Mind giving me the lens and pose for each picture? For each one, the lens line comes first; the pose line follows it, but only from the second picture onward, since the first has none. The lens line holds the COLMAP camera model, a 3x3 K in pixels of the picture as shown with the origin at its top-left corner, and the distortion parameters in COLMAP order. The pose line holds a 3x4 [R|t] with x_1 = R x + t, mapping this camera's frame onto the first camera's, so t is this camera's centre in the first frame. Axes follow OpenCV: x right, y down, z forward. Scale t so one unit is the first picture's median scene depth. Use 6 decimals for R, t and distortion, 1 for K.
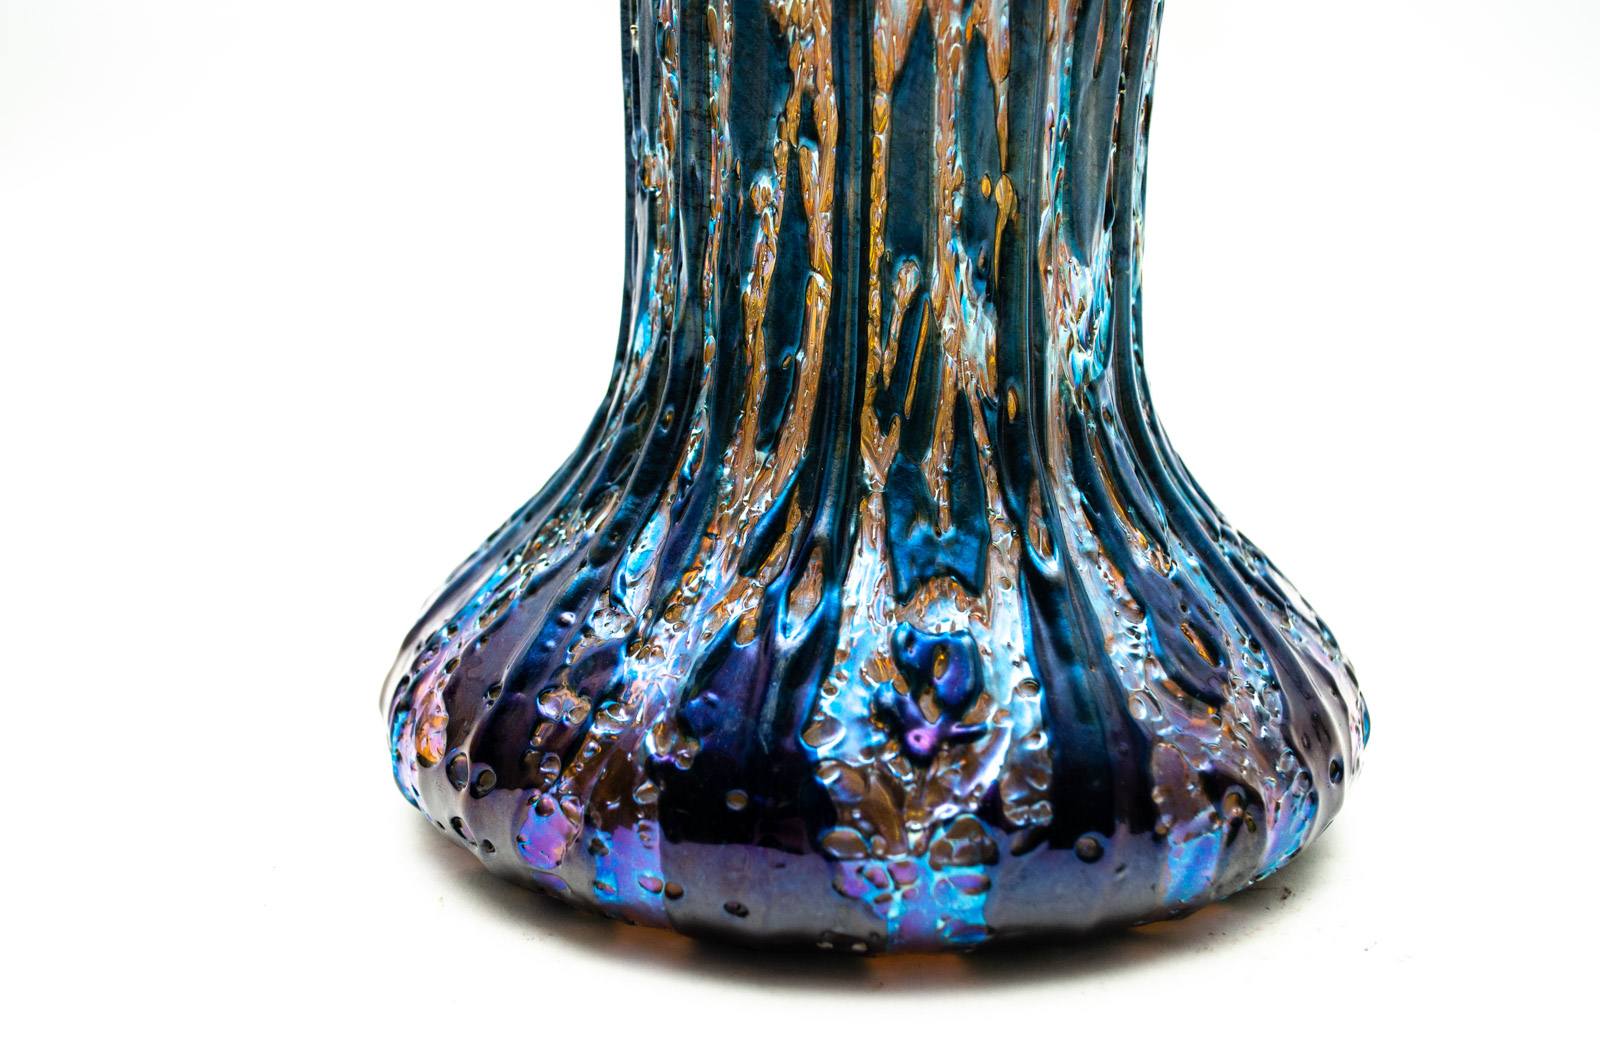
lens RADIAL K [[2187.4, 0, 799.7], [0, 2187.4, 531.1], [0, 0, 1]] dist [-0.027501, 0.000000]
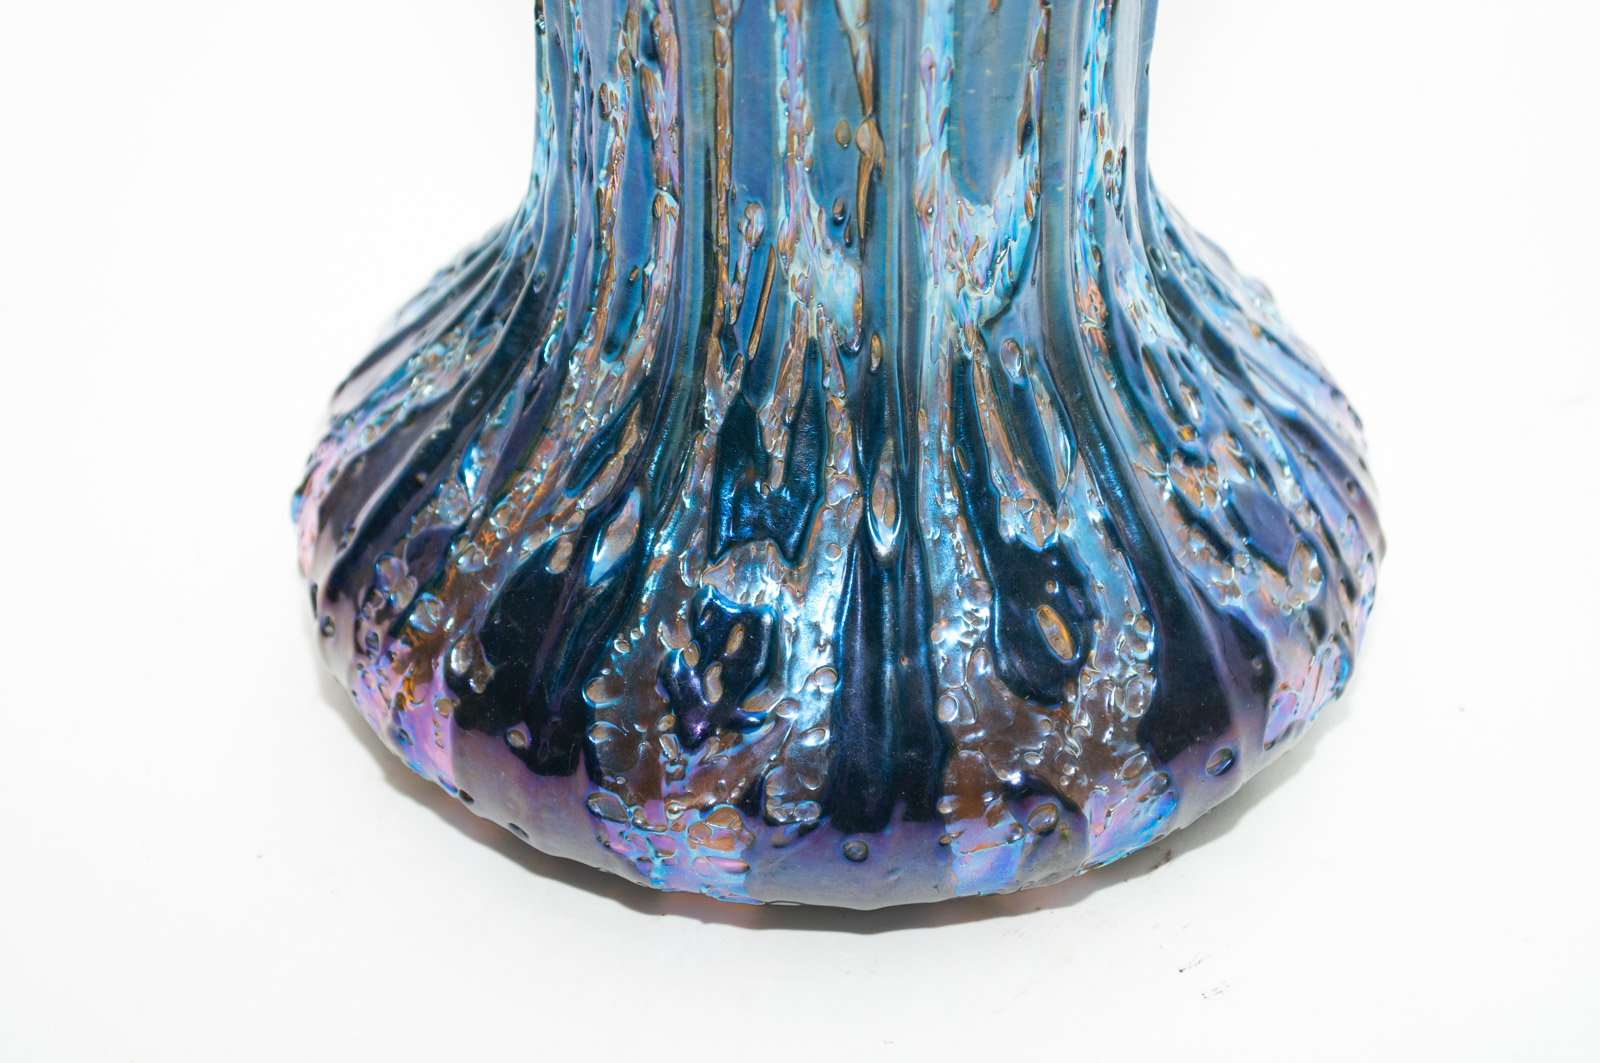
lens RADIAL K [[3190.3, 0, 800.4], [0, 3190.3, 532.1], [0, 0, 1]] dist [0.093143, 0.000000]
pose [[0.950340, 0.179296, -0.254376, 0.422773], [-0.066629, 0.915633, 0.396456, -0.517320], [0.303998, -0.359819, 0.882109, -0.191833]]
